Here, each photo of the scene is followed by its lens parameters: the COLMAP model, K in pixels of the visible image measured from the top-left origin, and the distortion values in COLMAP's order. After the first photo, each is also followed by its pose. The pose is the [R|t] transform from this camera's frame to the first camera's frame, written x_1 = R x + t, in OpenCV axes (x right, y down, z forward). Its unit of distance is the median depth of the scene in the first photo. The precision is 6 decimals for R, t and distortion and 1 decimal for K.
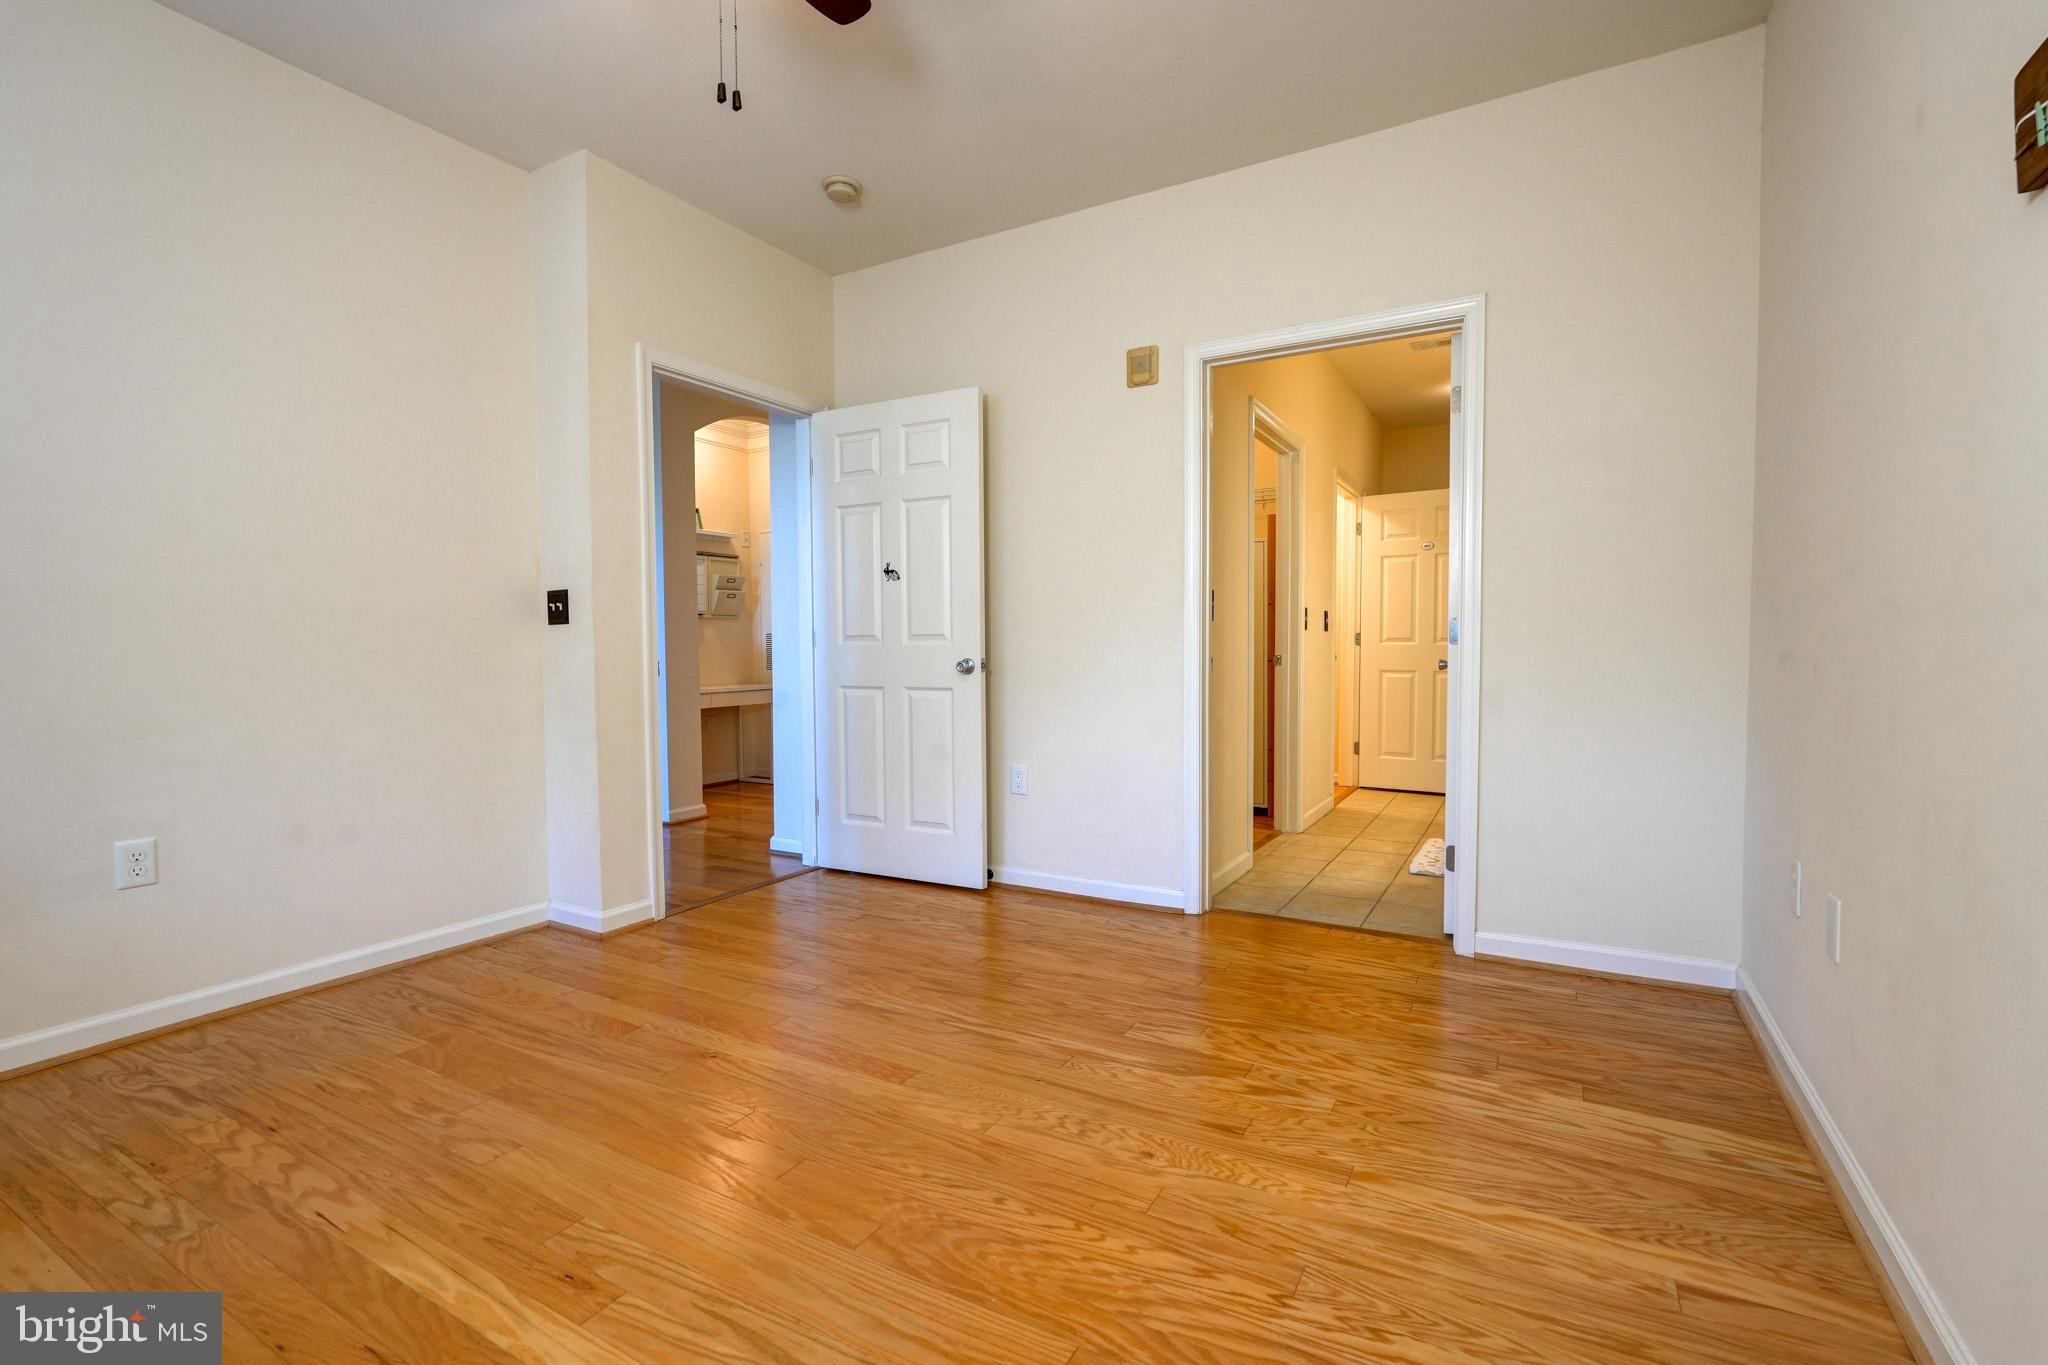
lens RADIAL K [[895.7, 0, 1030.4], [0, 895.7, 686.2], [0, 0, 1]] dist [-0.003593, 0.002335]
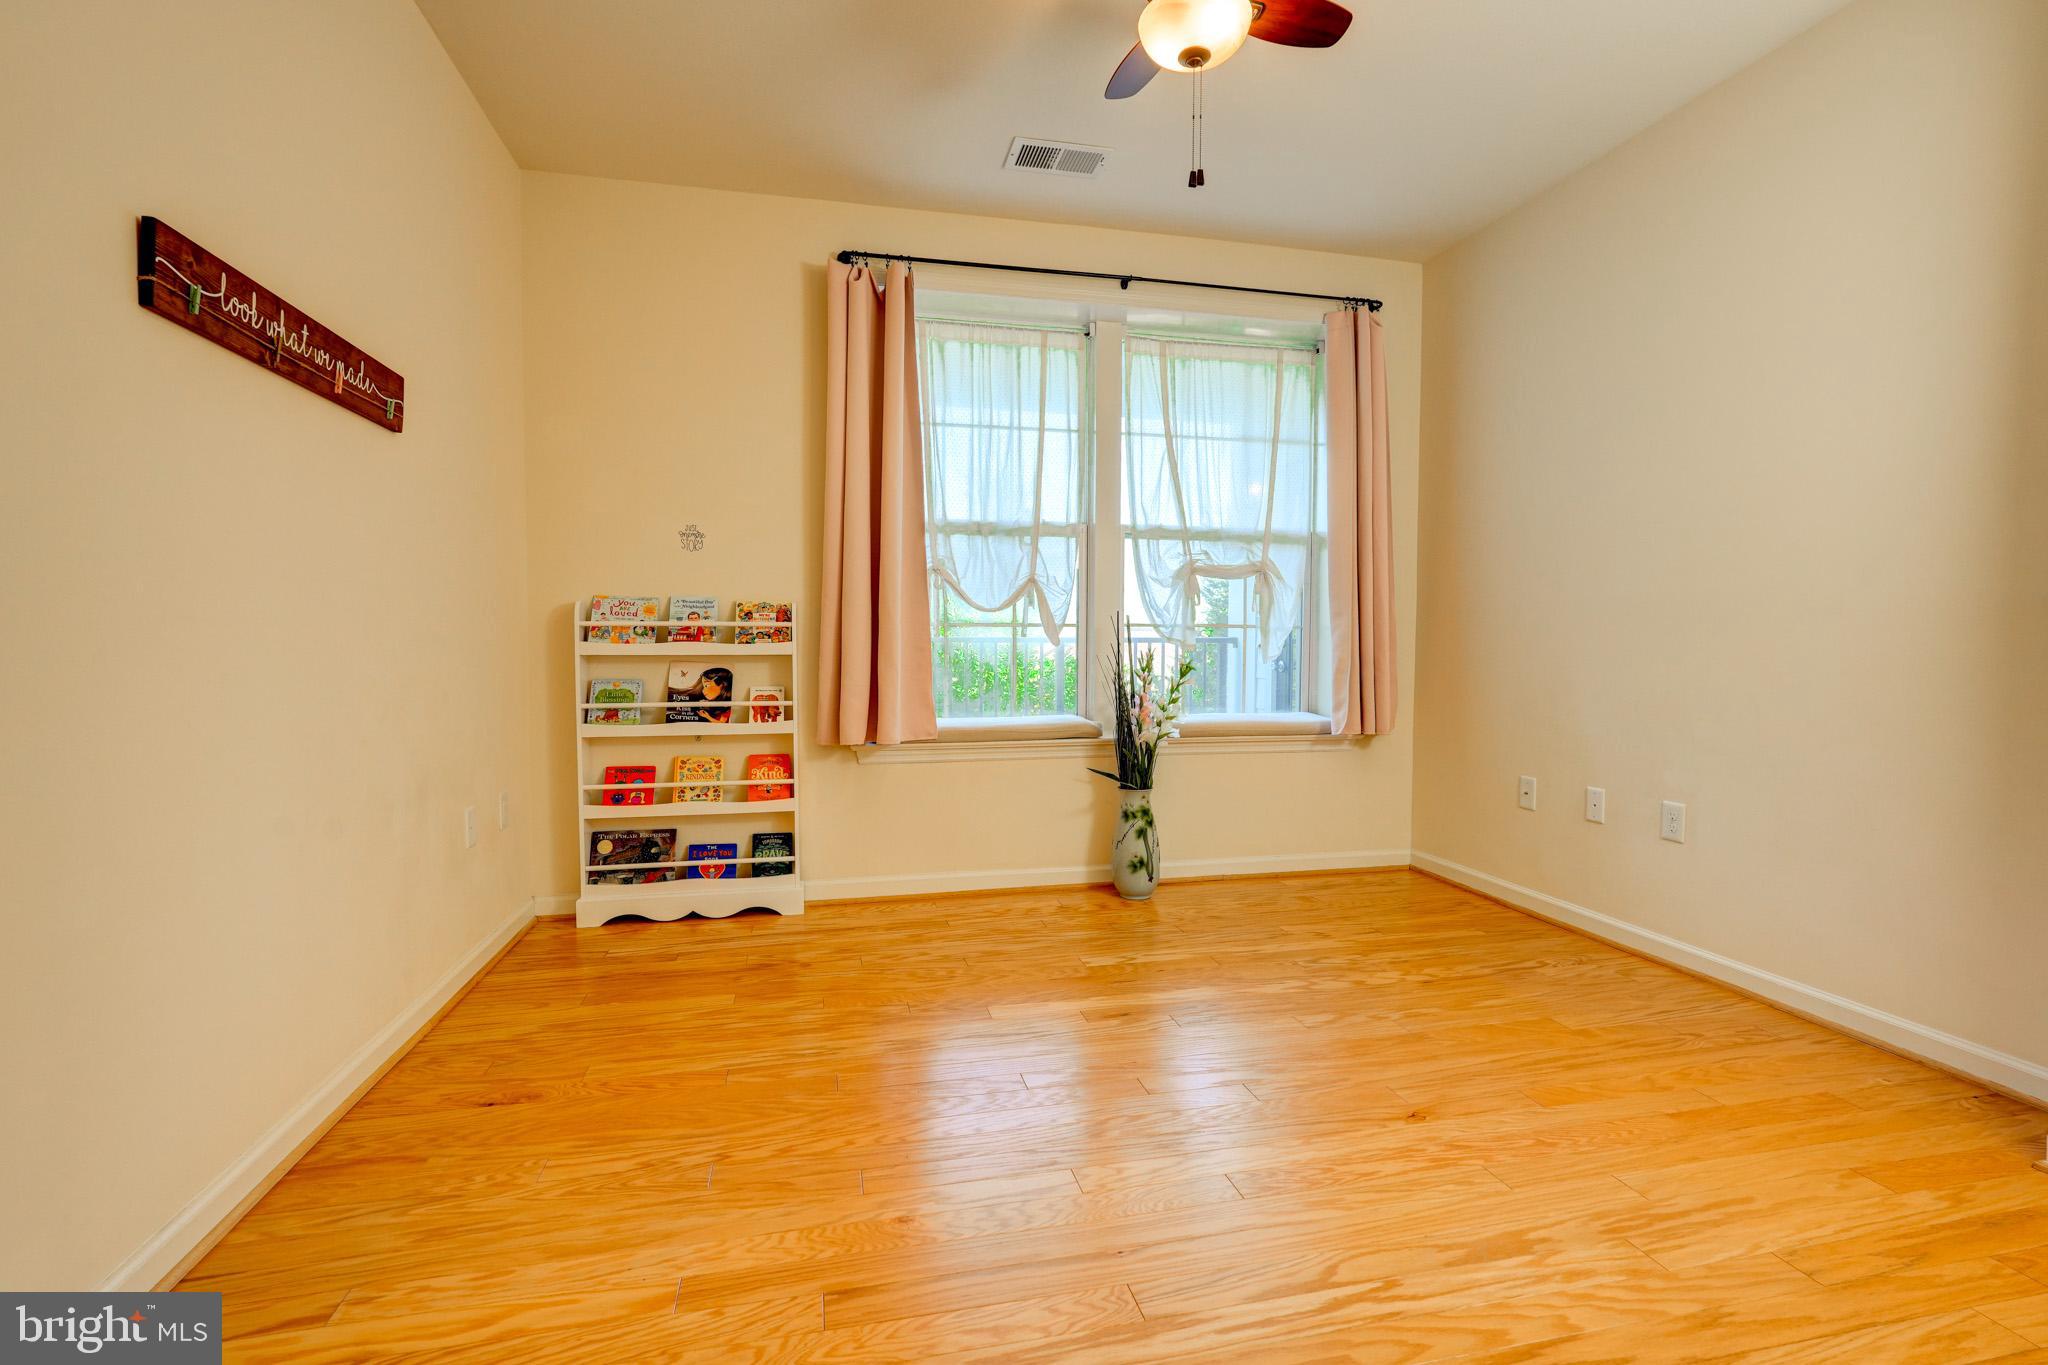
lens RADIAL K [[895.7, 0, 1019.9], [0, 895.7, 677.5], [0, 0, 1]] dist [-0.003593, 0.002335]
pose [[-0.725568, 0.030858, -0.687459, 0.627481], [-0.030103, 0.996615, 0.076507, -0.084843], [0.687492, 0.076205, -0.722182, 1.637196]]
